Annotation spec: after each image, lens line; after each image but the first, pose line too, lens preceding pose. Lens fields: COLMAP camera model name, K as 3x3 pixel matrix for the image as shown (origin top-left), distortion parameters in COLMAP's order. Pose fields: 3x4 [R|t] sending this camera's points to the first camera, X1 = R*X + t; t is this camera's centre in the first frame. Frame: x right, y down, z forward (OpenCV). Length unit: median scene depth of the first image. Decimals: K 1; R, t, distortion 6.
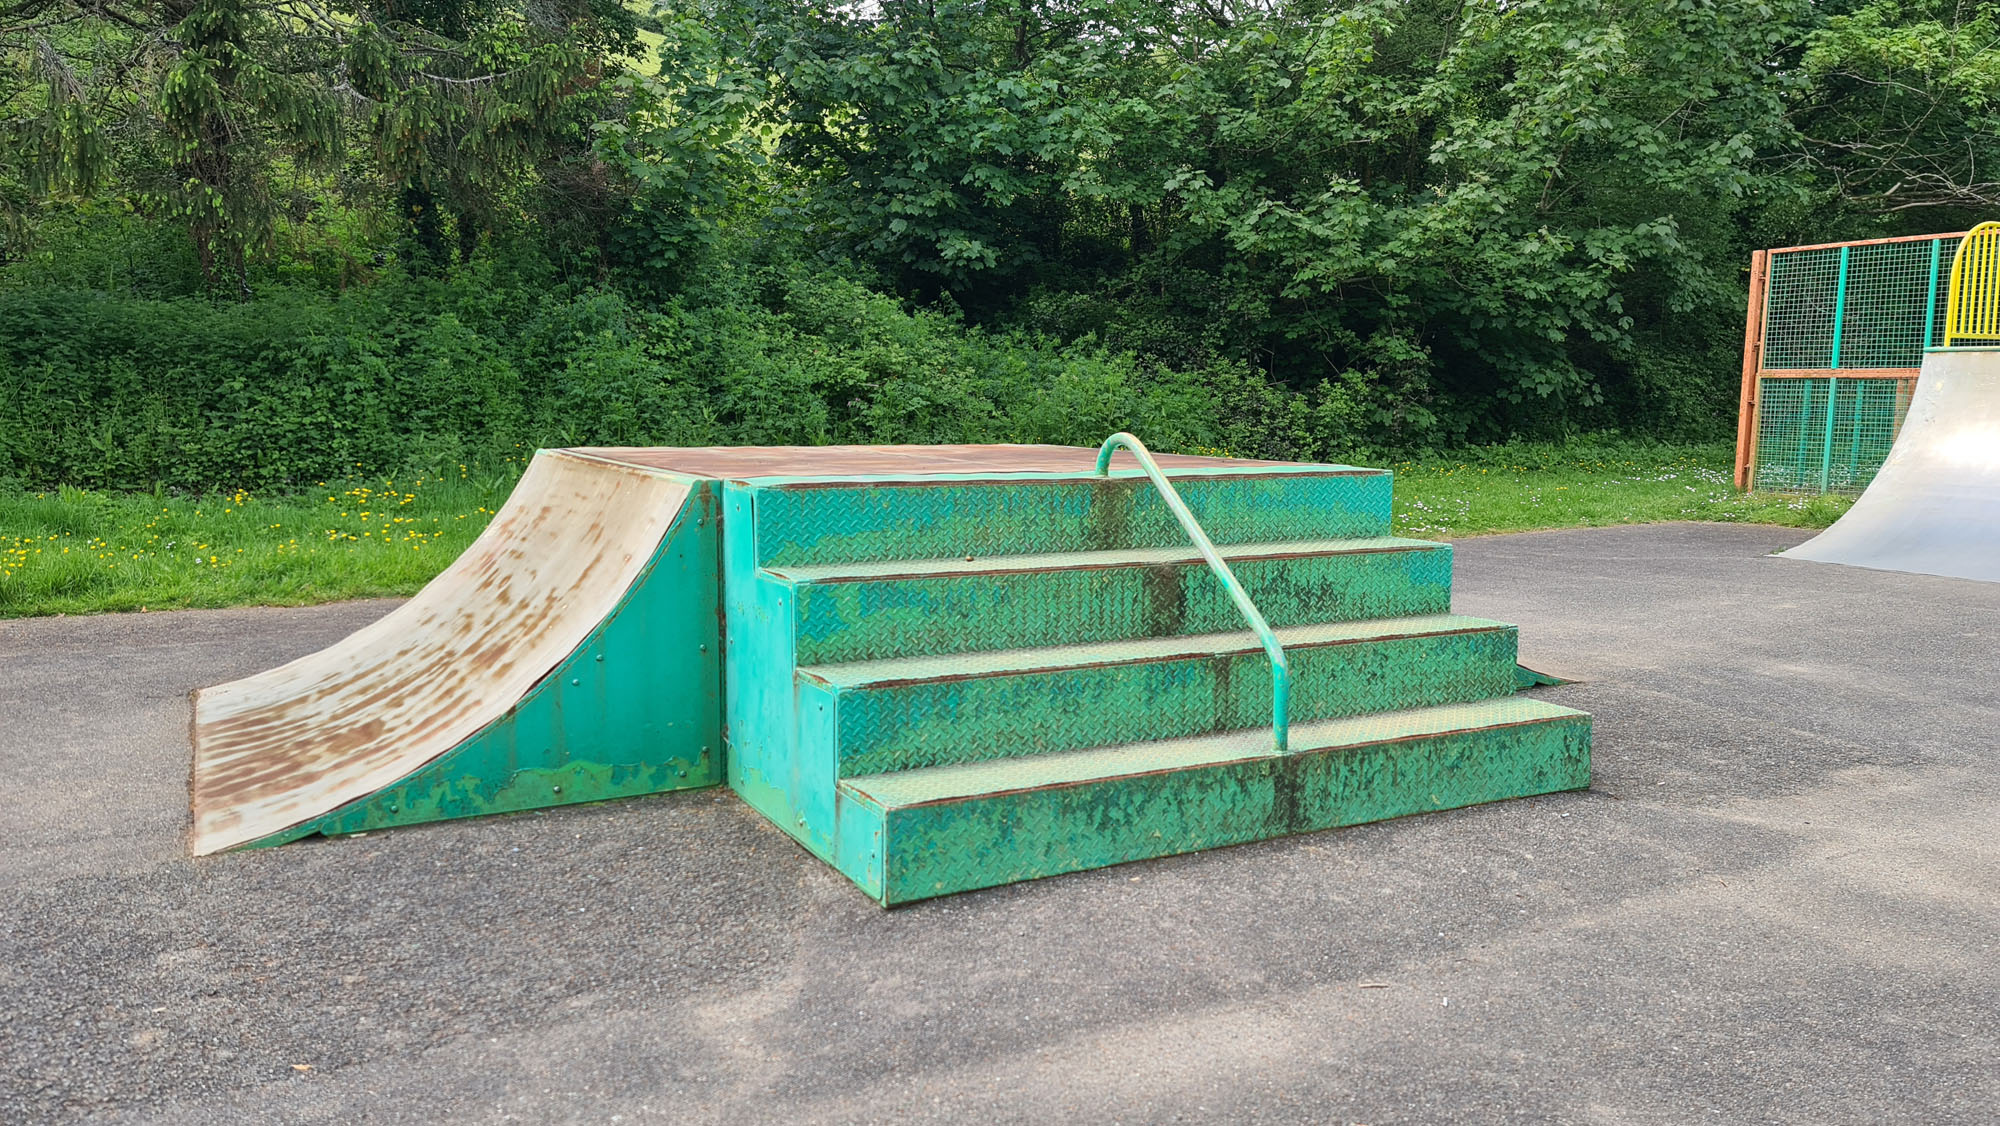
lens RADIAL K [[1460.3, 0, 1025.5], [0, 1460.3, 564.2], [0, 0, 1]] dist [0.096100, -0.075301]
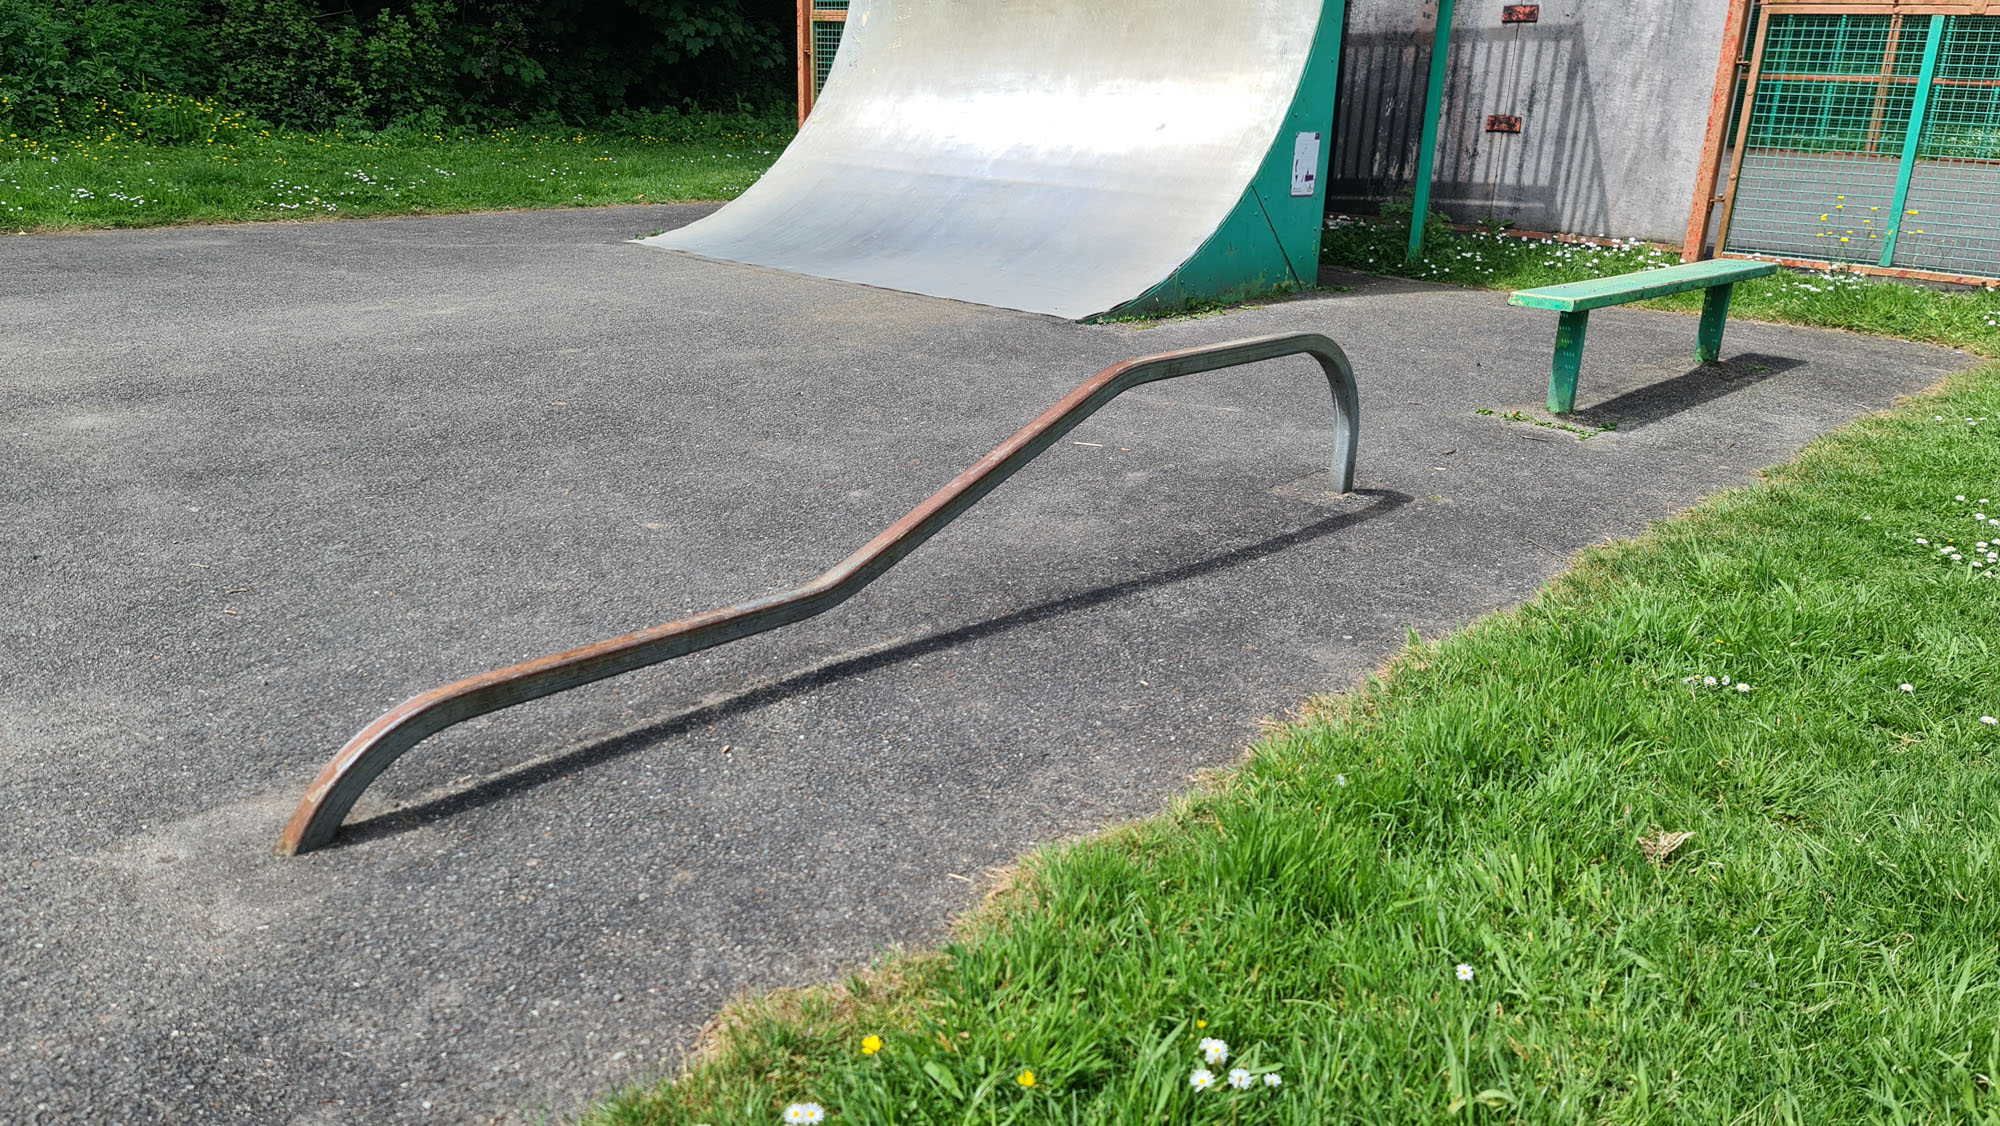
lens RADIAL K [[1455.0, 0, 1015.7], [0, 1455.0, 590.6], [0, 0, 1]] dist [0.133367, -0.153414]
pose [[0.944954, -0.082003, 0.316761, 0.318278], [0.011730, 0.975954, 0.217660, 0.004905], [-0.326993, -0.201963, 0.923194, 0.147820]]
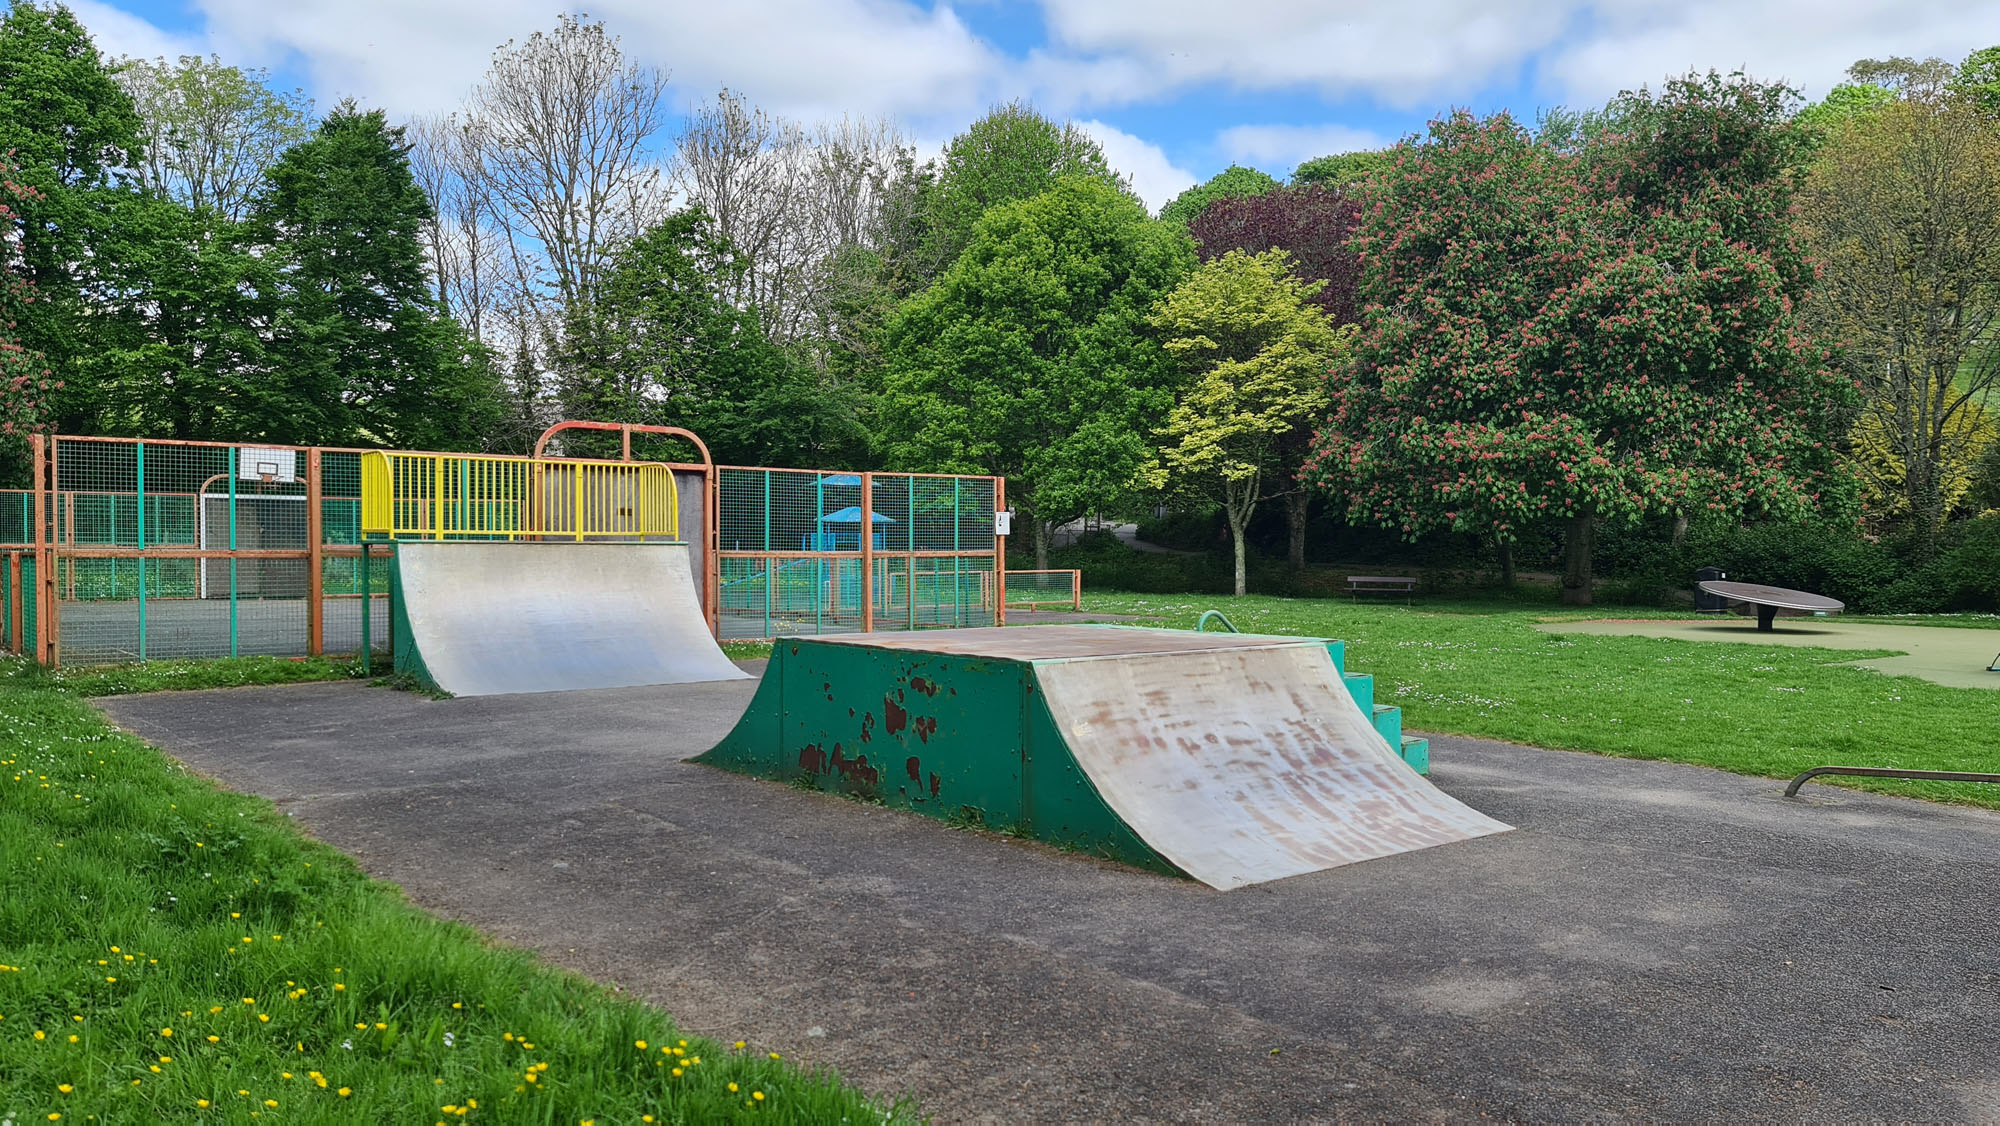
lens RADIAL K [[1470.4, 0, 1012.0], [0, 1470.4, 569.8], [0, 0, 1]] dist [0.087704, -0.076148]
pose [[-0.199344, -0.026078, 0.979583, -0.677631], [0.109404, 0.992804, 0.048693, -0.096278], [-0.973803, 0.116877, -0.195056, 0.566903]]
